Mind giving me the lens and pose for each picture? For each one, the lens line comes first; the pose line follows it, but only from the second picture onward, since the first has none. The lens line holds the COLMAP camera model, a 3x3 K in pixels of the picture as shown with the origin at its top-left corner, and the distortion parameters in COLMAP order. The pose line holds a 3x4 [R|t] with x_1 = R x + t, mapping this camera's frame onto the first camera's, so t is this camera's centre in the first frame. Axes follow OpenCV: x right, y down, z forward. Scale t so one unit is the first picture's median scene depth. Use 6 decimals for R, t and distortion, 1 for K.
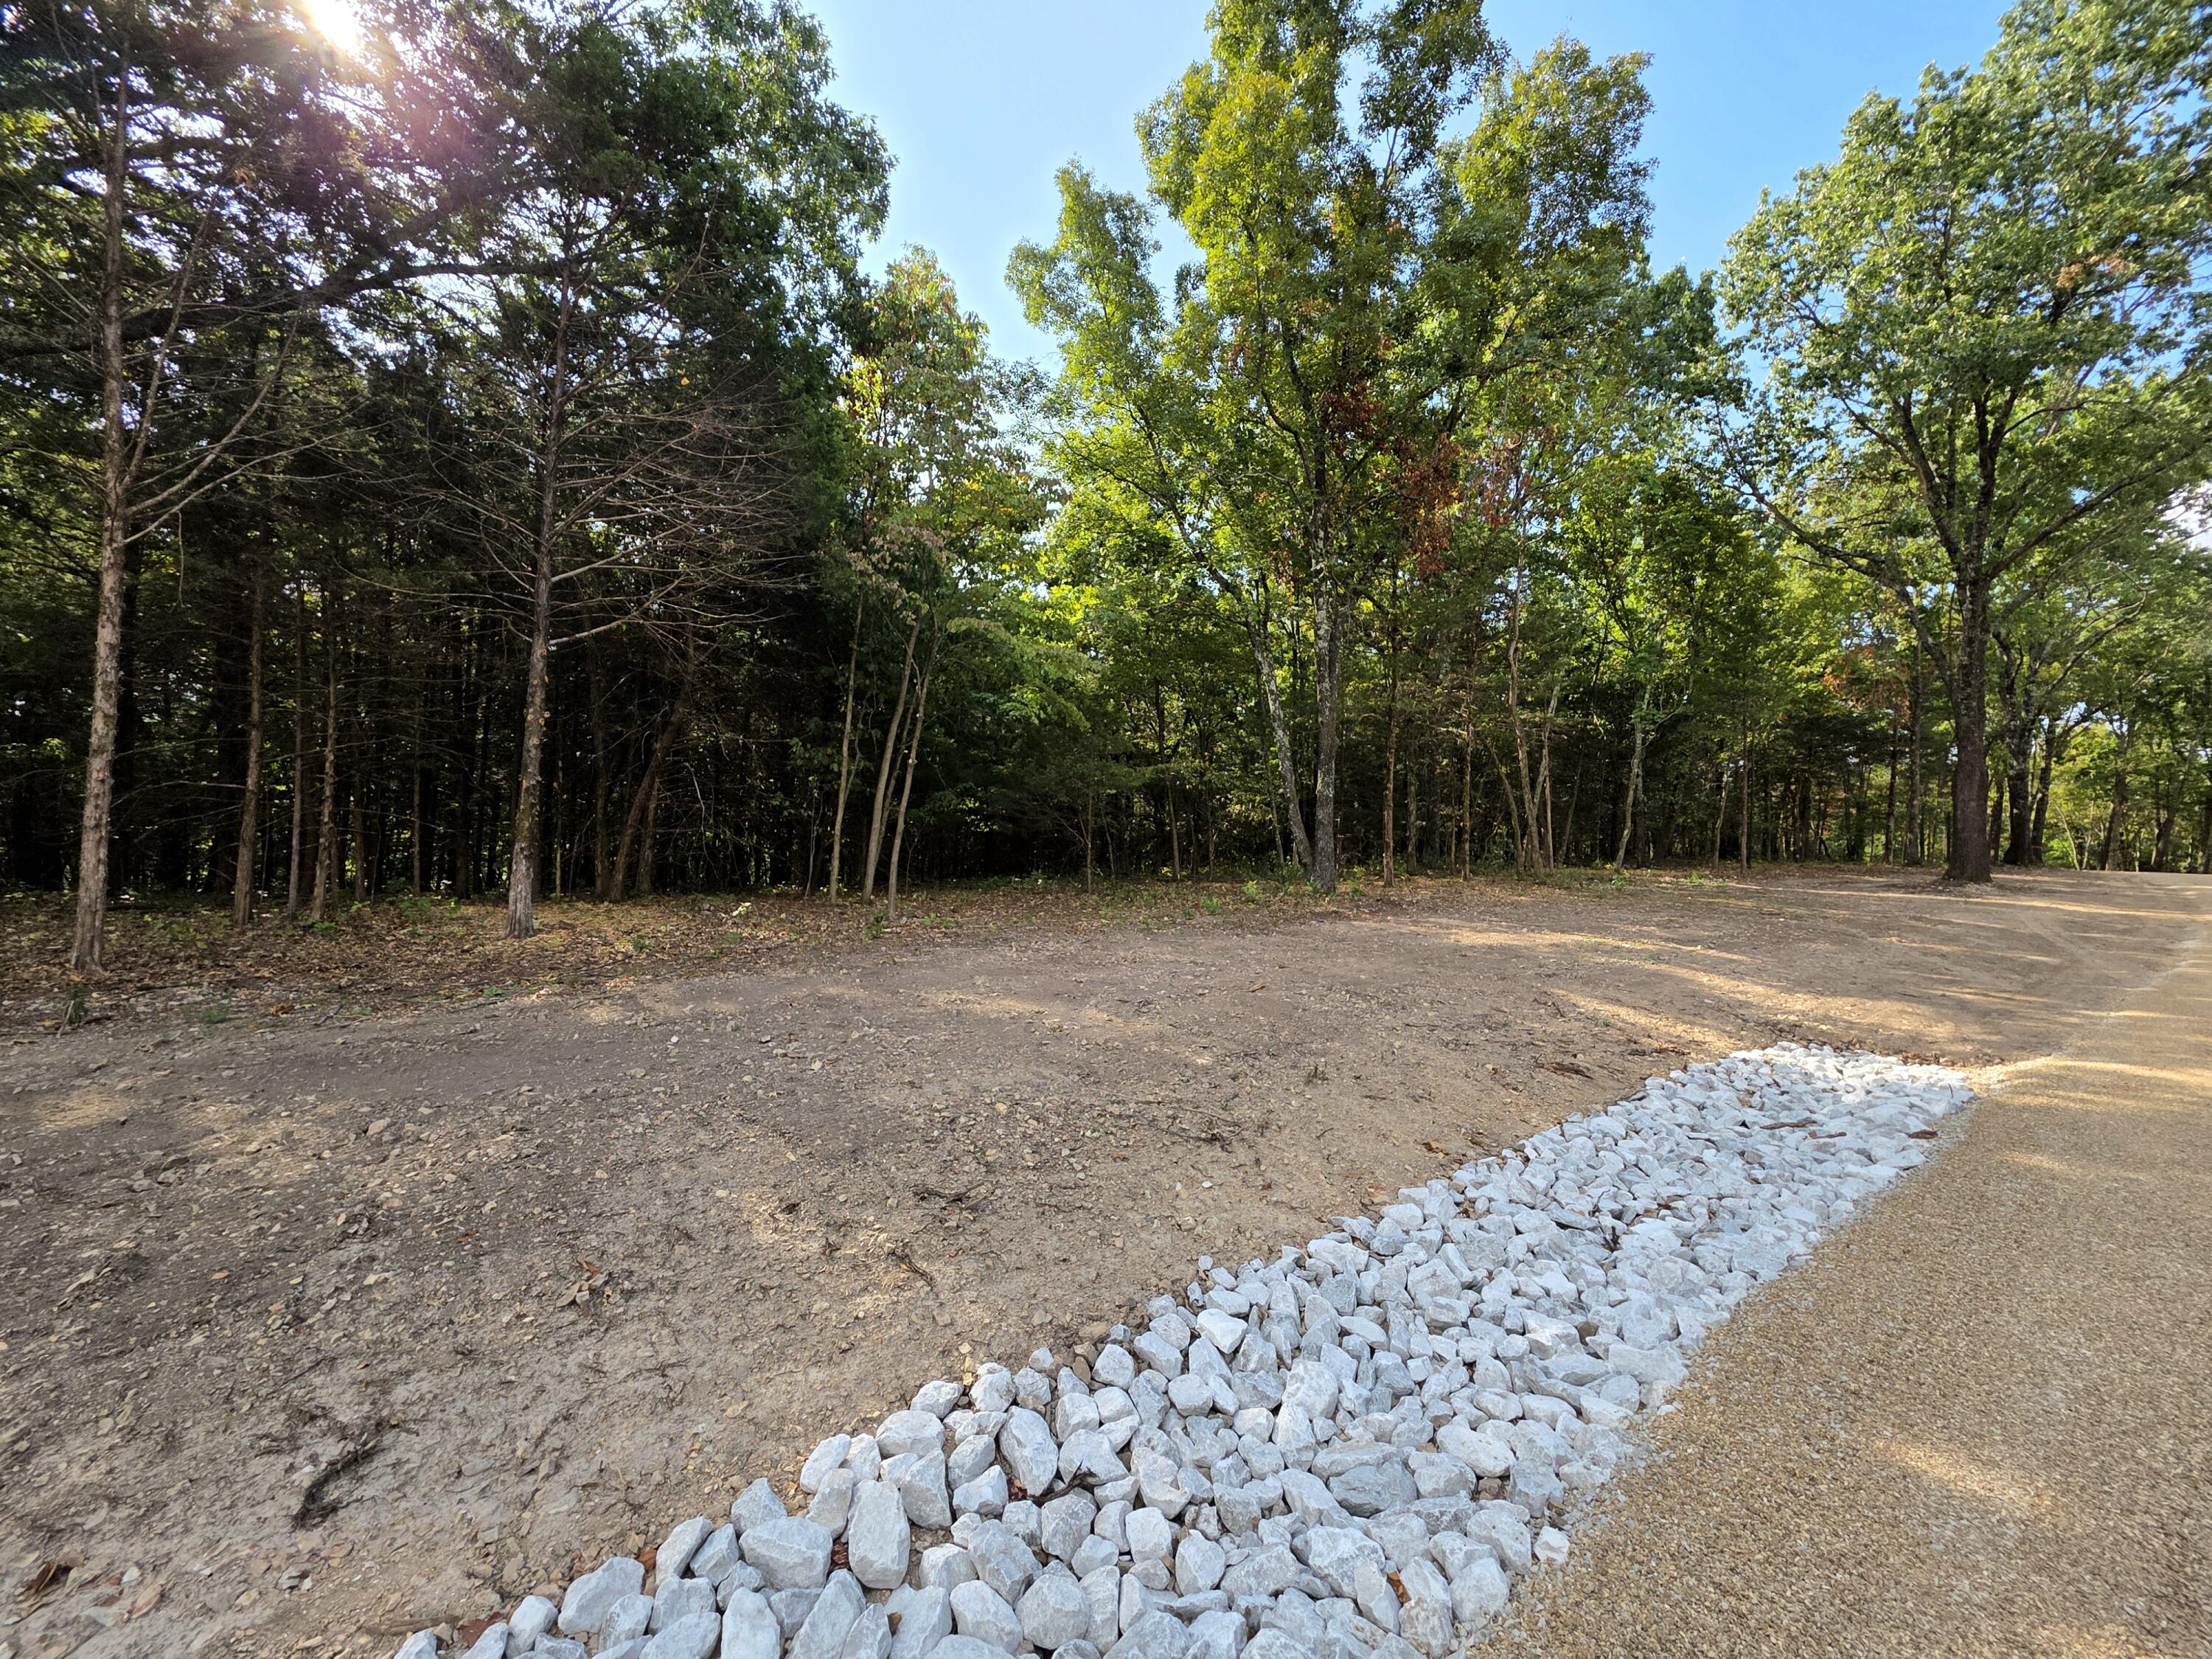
lens RADIAL K [[888.7, 0, 1110.6], [0, 888.7, 839.5], [0, 0, 1]] dist [0.000327, 0.000064]
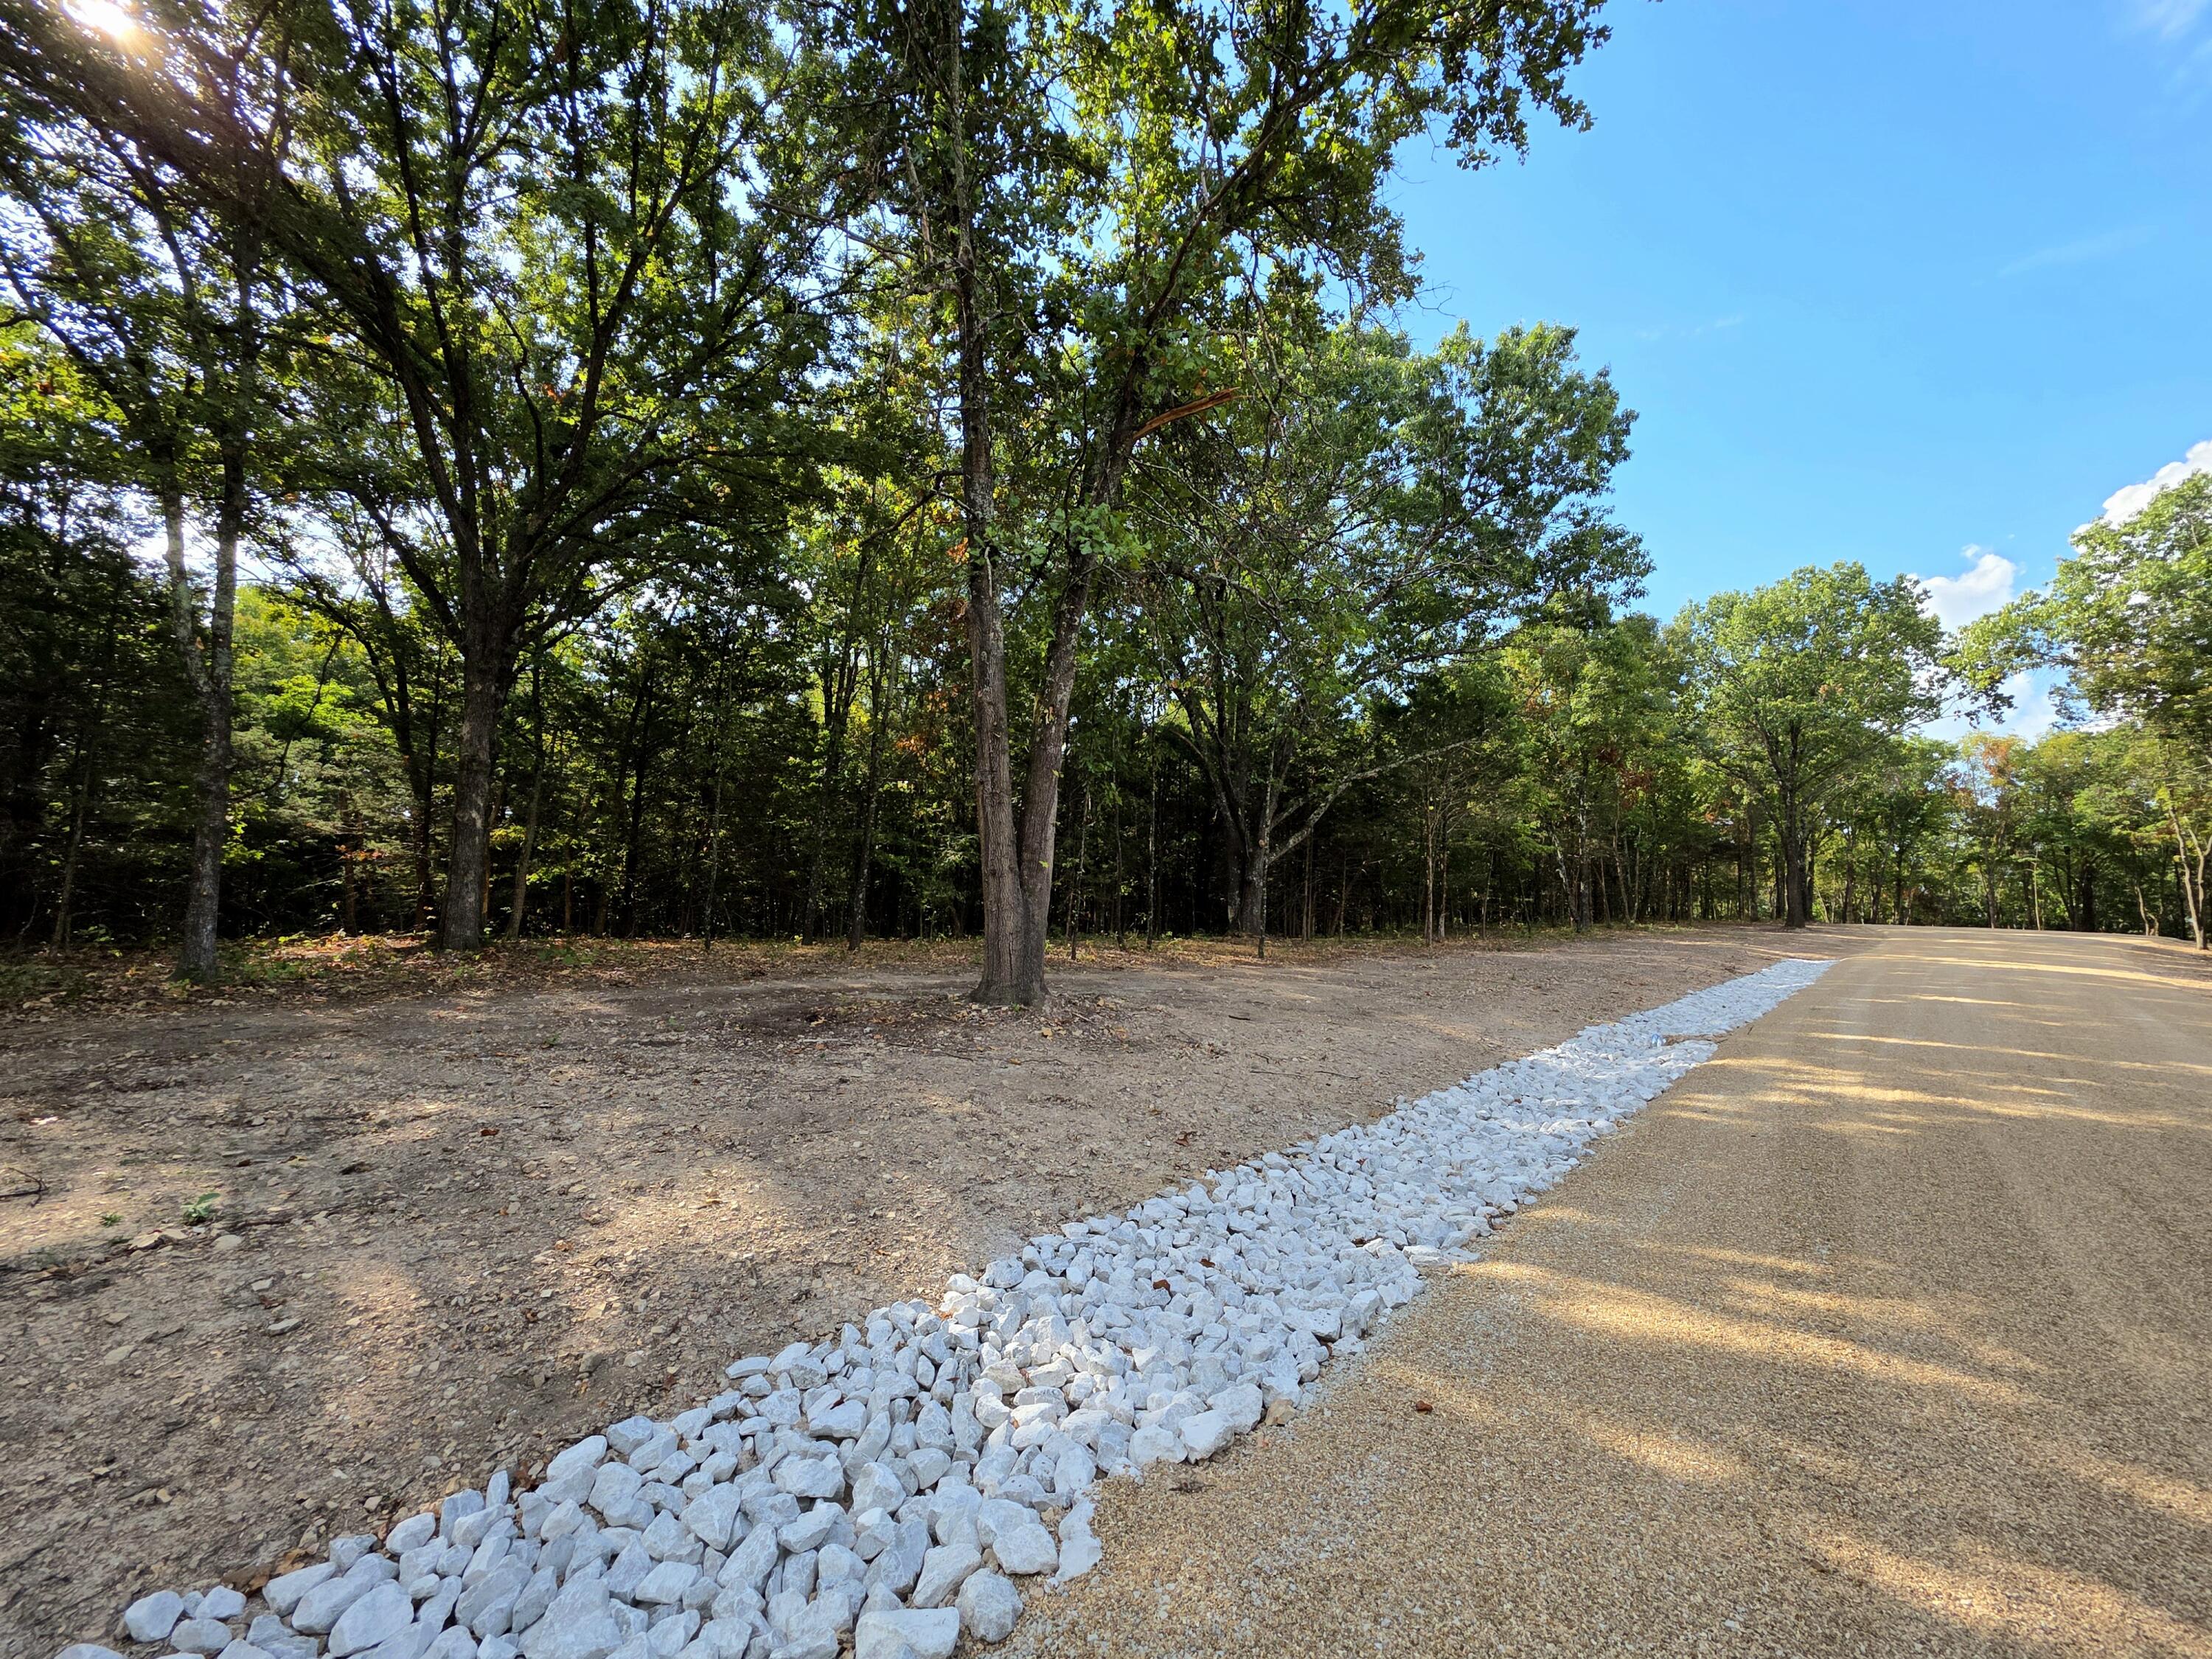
lens RADIAL K [[888.7, 0, 1114.5], [0, 888.7, 827.2], [0, 0, 1]] dist [0.000327, 0.000064]
pose [[0.987370, 0.014331, 0.157781, -0.371908], [-0.001188, 0.996542, -0.083083, -0.003022], [-0.158426, 0.081846, 0.983973, -0.324073]]
